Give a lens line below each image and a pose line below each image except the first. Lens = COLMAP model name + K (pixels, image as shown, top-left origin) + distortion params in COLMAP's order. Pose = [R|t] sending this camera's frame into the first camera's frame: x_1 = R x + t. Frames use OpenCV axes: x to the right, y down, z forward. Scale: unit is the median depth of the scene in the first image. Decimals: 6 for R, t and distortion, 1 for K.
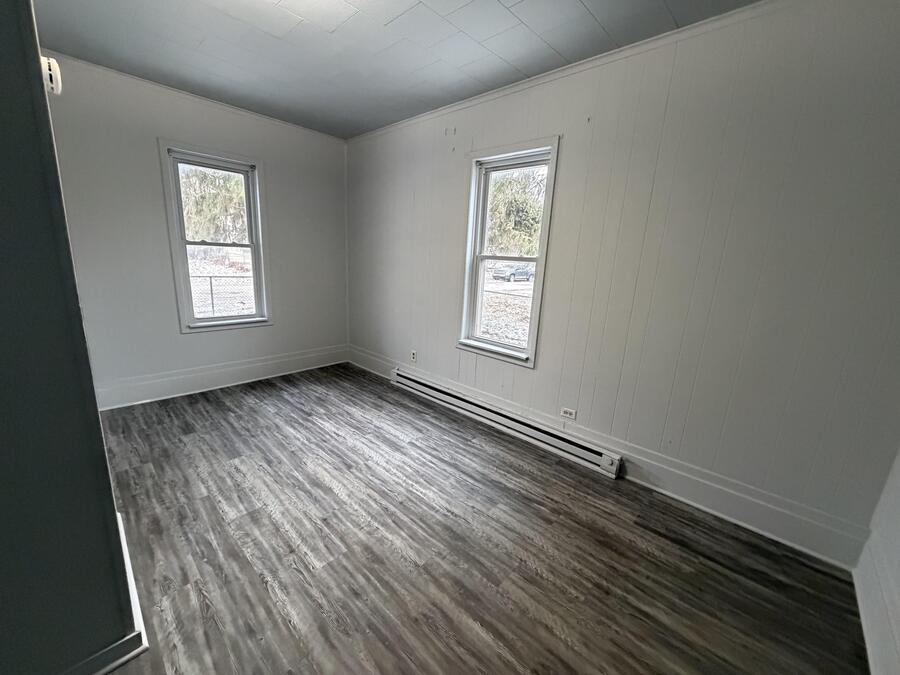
lens RADIAL K [[360.5, 0, 446.6], [0, 360.5, 347.0], [0, 0, 1]] dist [-0.001052, 0.000625]
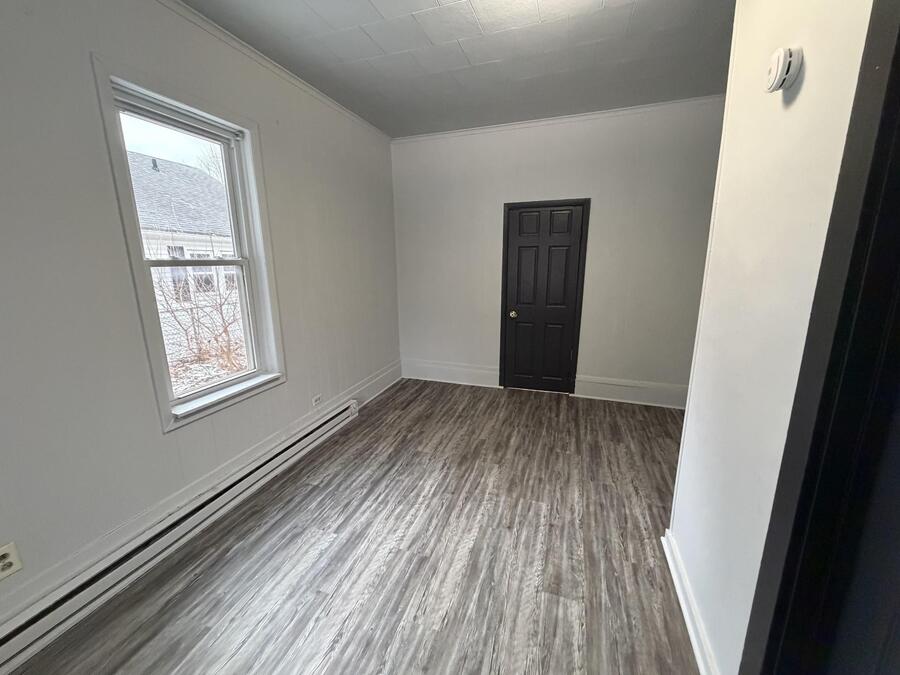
lens RADIAL K [[360.5, 0, 447.1], [0, 360.5, 337.6], [0, 0, 1]] dist [-0.001052, 0.000625]
pose [[-0.418266, -0.241393, 0.875662, -1.004162], [0.209720, 0.912328, 0.351675, -0.395872], [-0.883783, 0.330737, -0.330971, 1.286829]]
